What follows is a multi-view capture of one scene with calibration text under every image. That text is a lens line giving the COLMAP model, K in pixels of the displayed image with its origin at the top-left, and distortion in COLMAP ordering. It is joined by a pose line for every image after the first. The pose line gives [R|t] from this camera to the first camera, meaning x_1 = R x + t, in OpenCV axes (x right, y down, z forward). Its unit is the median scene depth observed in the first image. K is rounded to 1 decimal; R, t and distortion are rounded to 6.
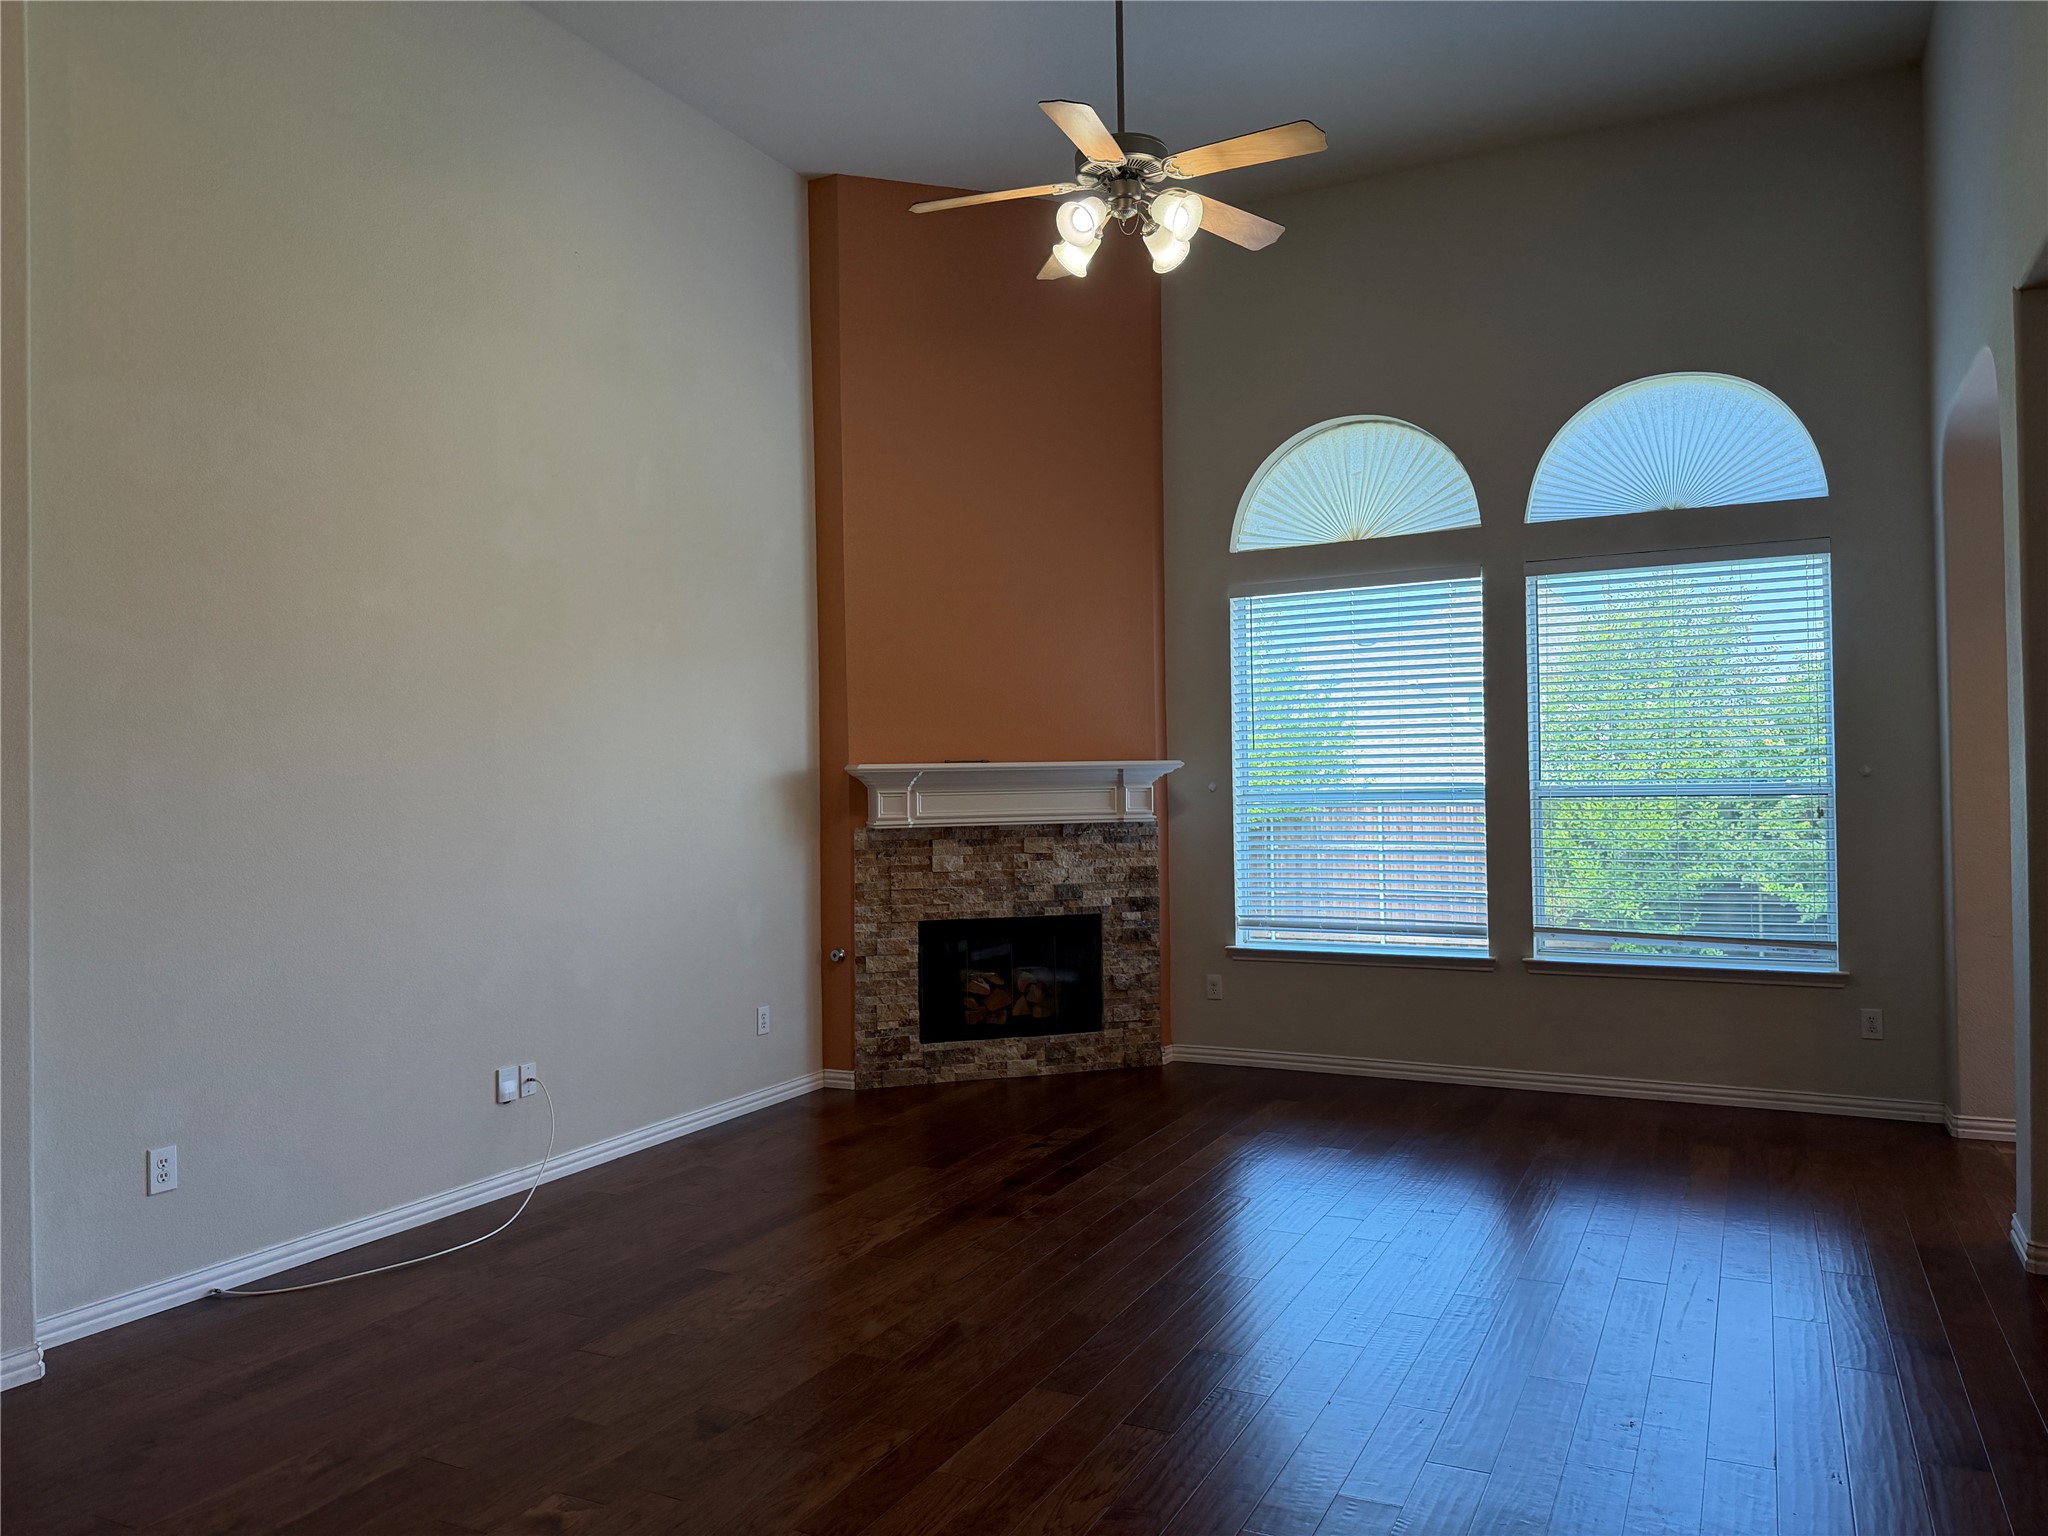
lens RADIAL K [[1429.2, 0, 1024.0], [0, 1429.2, 768.0], [0, 0, 1]] dist [0.135597, -0.210948]
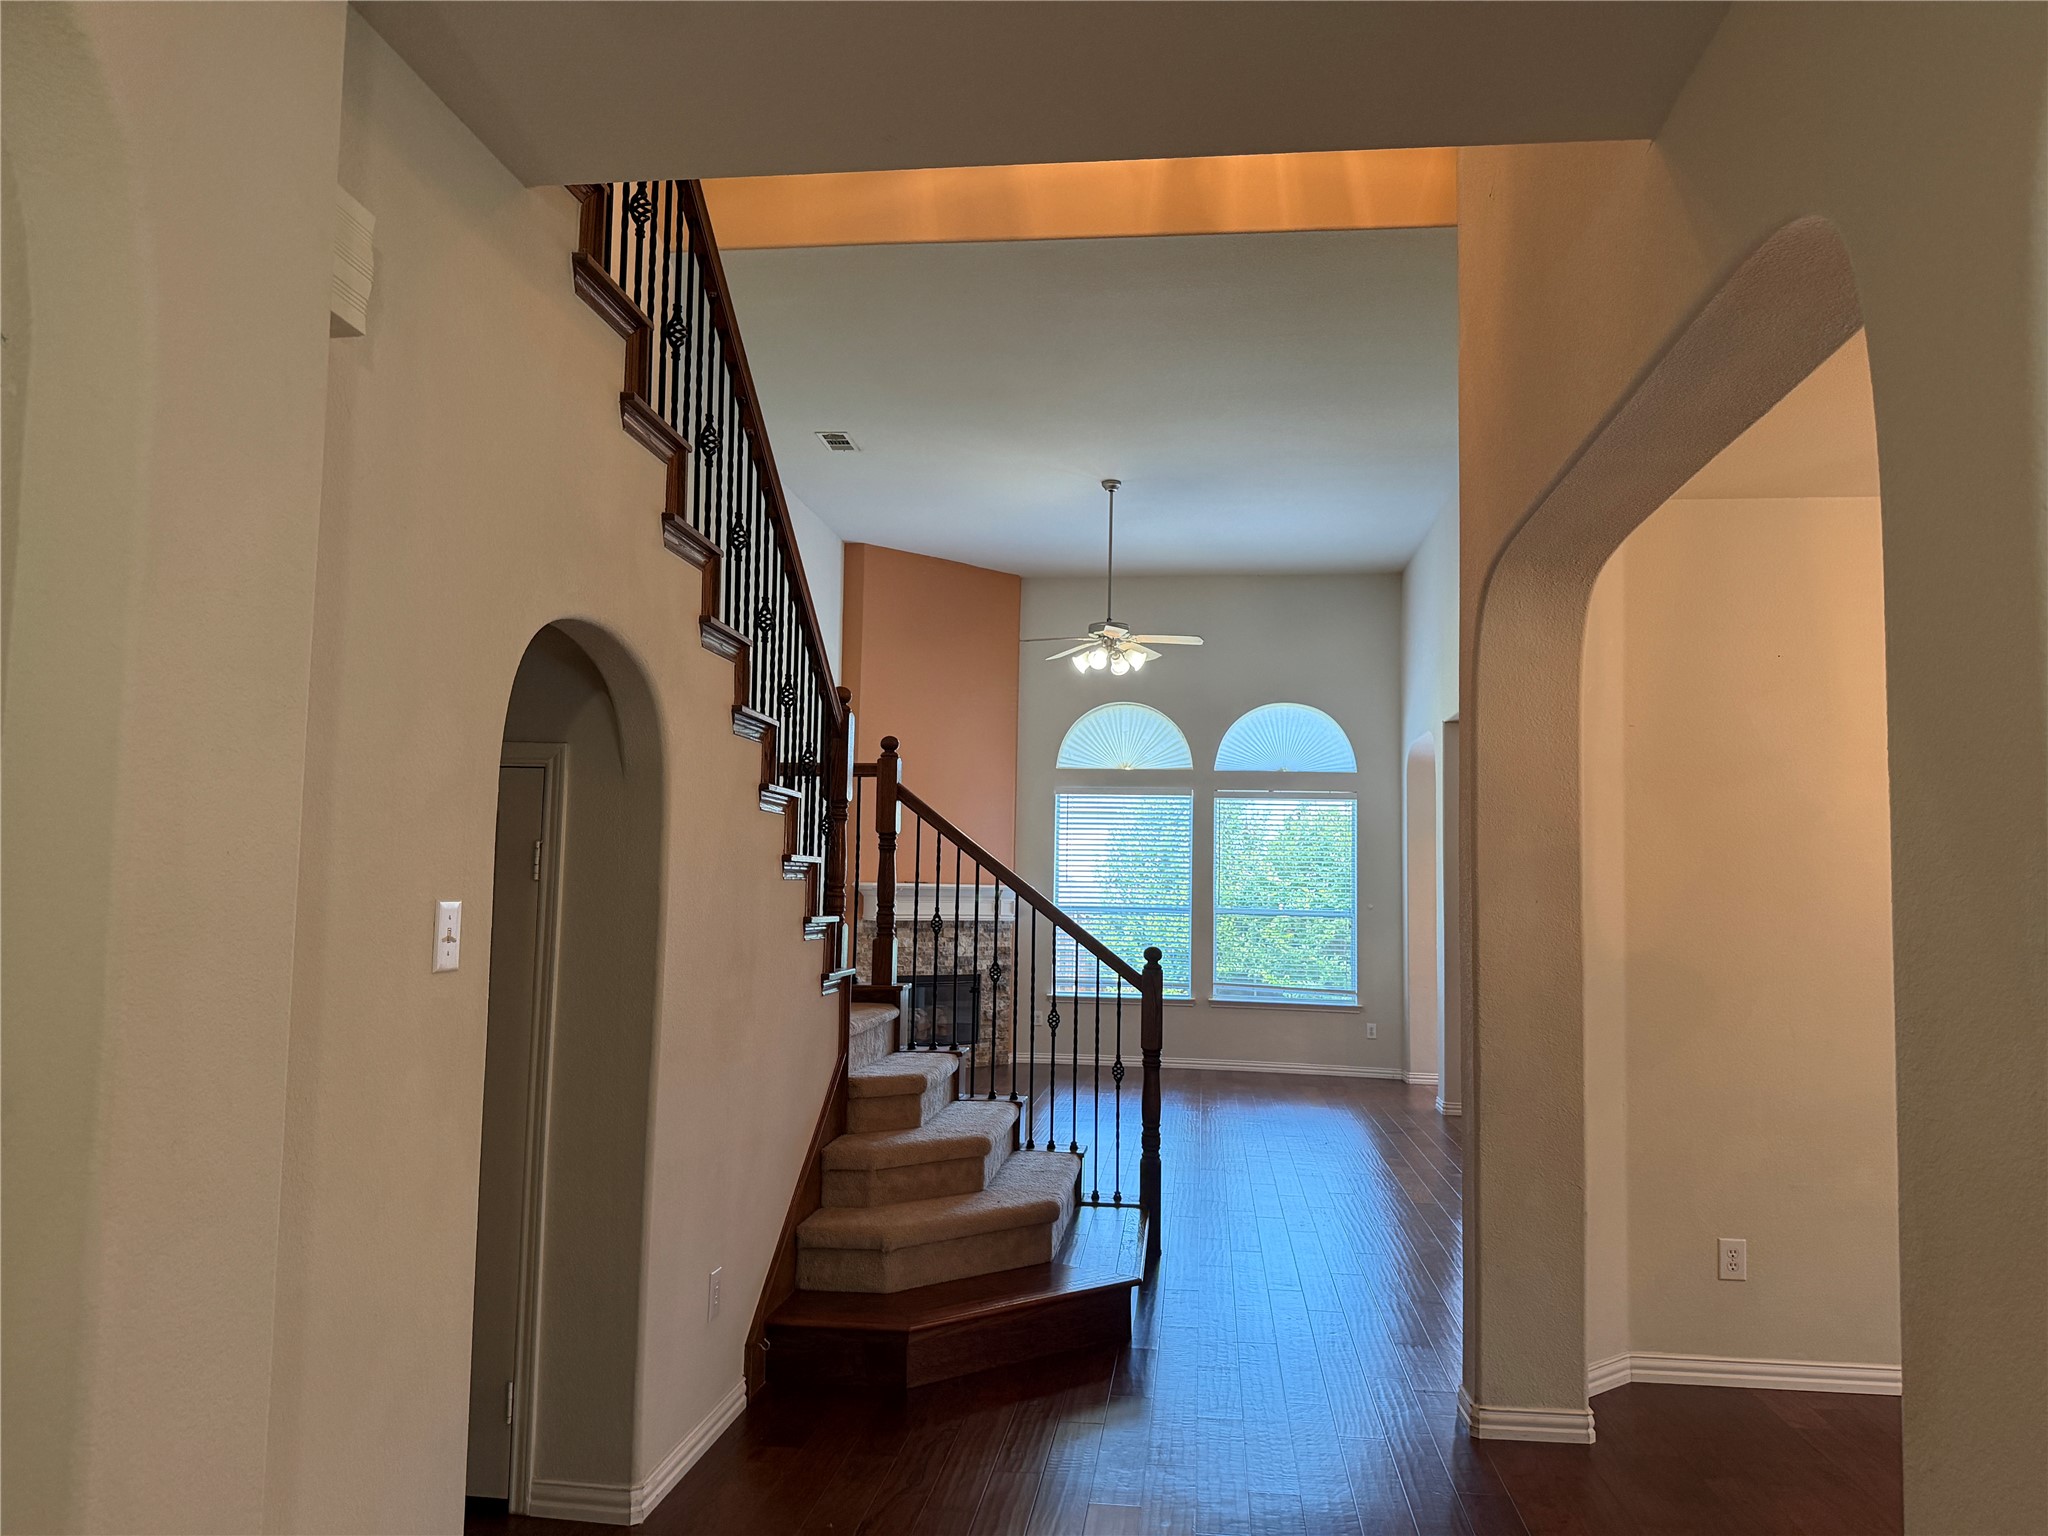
lens RADIAL K [[1429.2, 0, 1024.0], [0, 1429.2, 768.0], [0, 0, 1]] dist [0.135597, -0.210948]
pose [[0.941204, 0.062826, 0.331945, -0.513556], [-0.038824, 0.996161, -0.078455, -0.011794], [-0.335600, 0.060955, 0.940030, -0.684363]]
